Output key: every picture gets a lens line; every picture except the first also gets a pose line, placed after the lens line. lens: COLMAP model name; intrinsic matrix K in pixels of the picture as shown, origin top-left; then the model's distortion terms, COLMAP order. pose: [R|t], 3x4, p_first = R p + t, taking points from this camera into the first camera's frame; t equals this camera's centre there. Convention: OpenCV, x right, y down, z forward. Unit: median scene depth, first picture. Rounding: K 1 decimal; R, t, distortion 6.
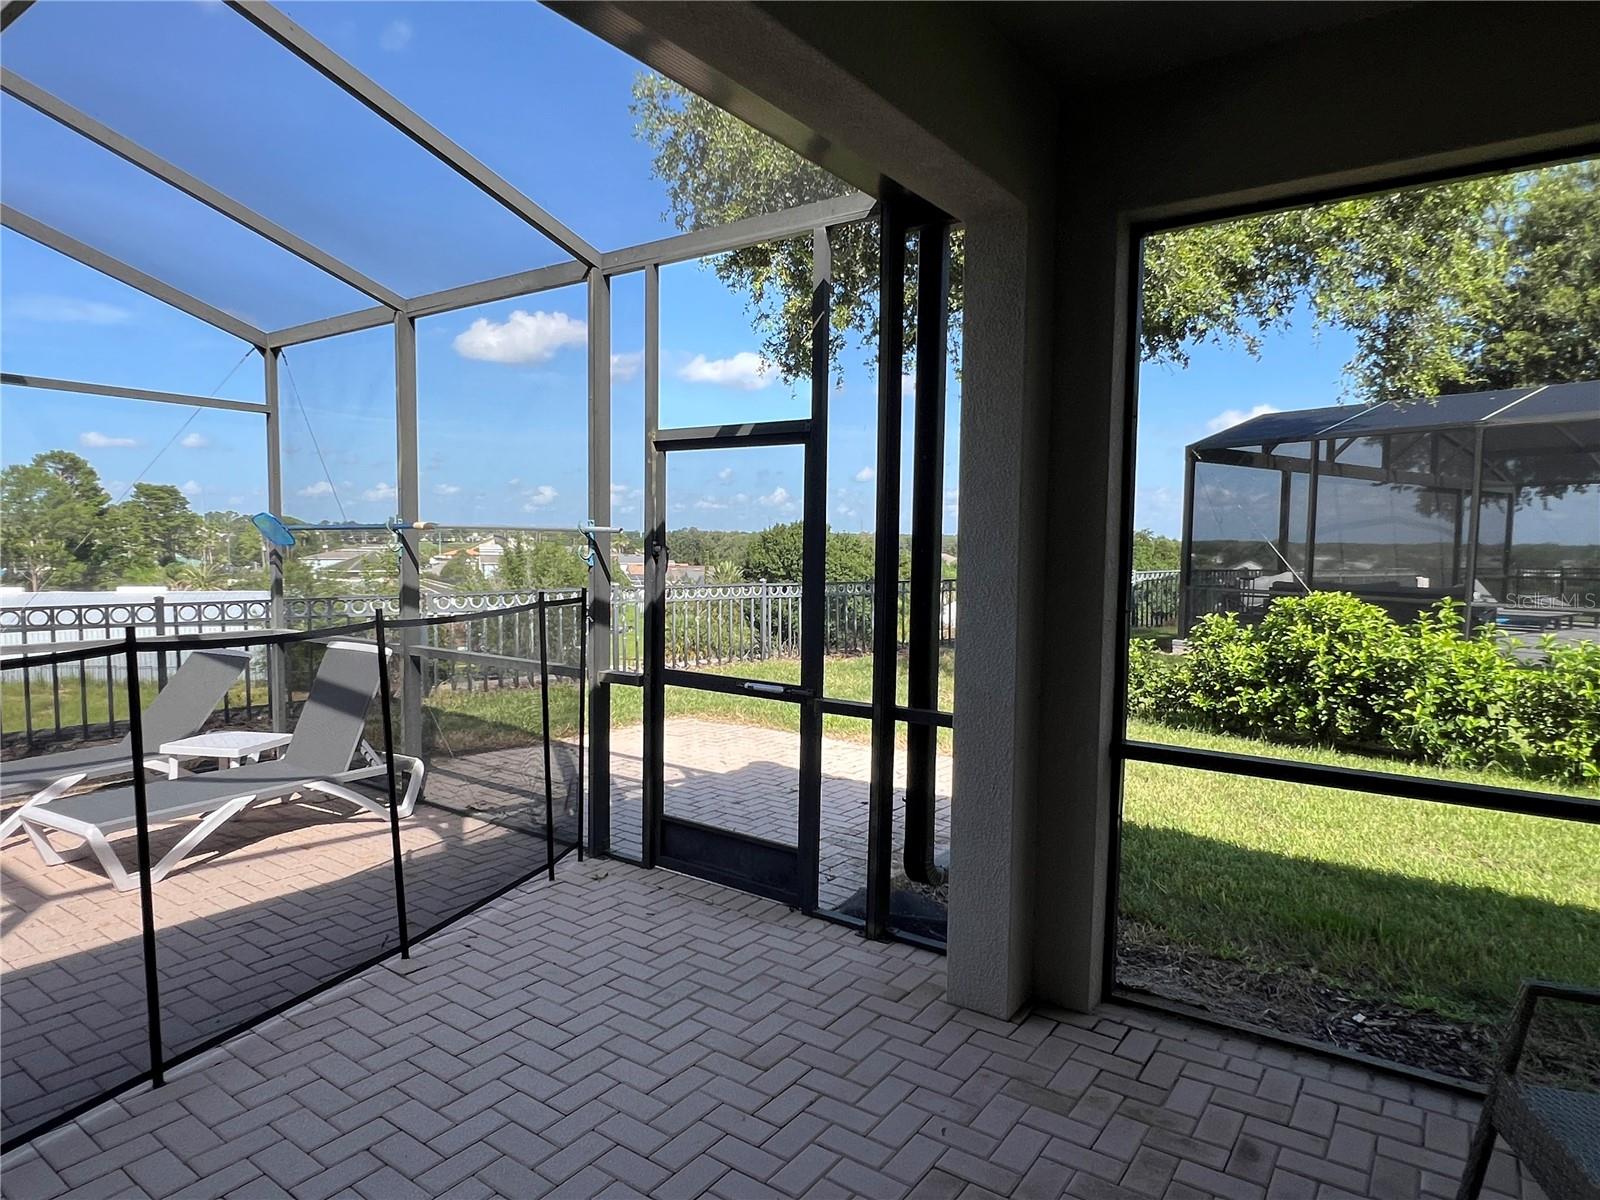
lens RADIAL K [[948.1, 0, 799.3], [0, 948.1, 597.3], [0, 0, 1]] dist [0.007805, -0.008284]
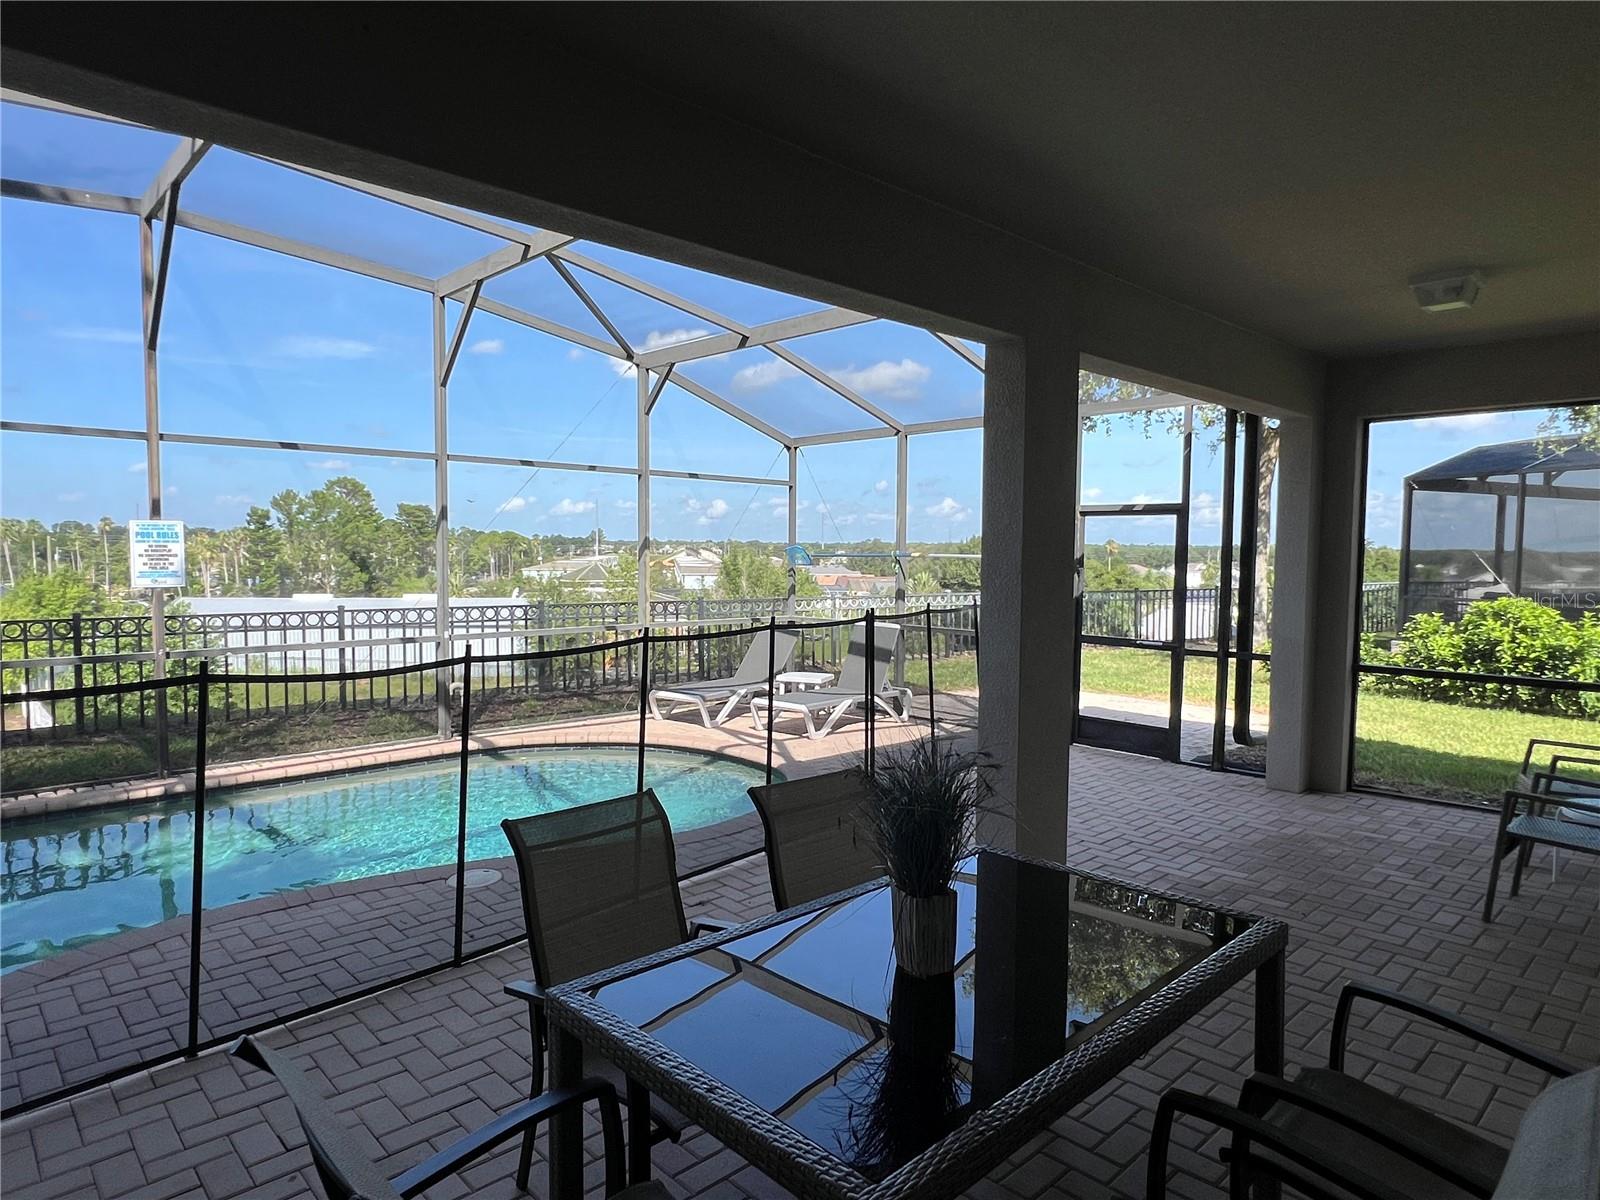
lens RADIAL K [[948.1, 0, 797.3], [0, 948.1, 602.1], [0, 0, 1]] dist [0.007805, -0.008284]
pose [[0.982352, 0.006619, -0.186923, -0.202478], [-0.007768, 0.999955, -0.005415, 0.015680], [0.186879, 0.006771, 0.982360, -0.537724]]
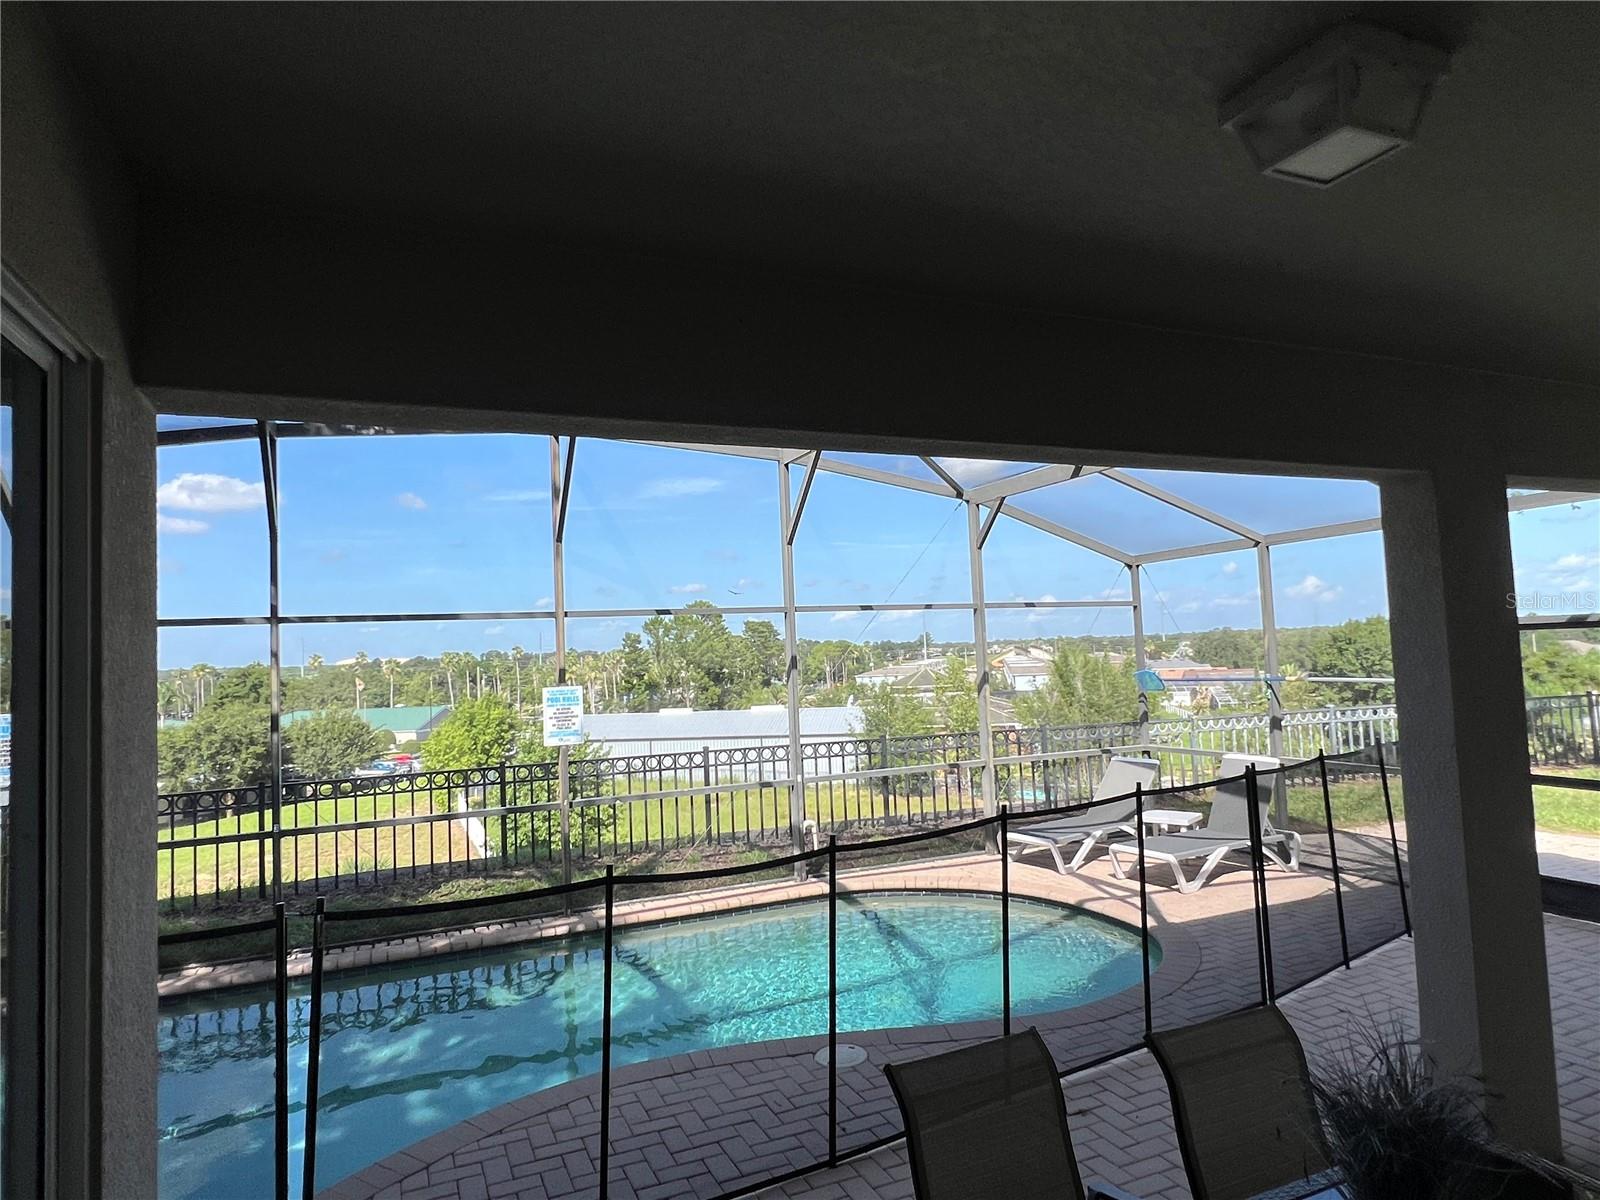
lens RADIAL K [[948.1, 0, 797.7], [0, 948.1, 600.0], [0, 0, 1]] dist [0.007805, -0.008284]
pose [[0.861631, -0.076563, -0.501728, -0.216405], [0.020494, 0.992999, -0.116335, -0.028060], [0.507122, 0.089955, 0.857167, -0.536205]]
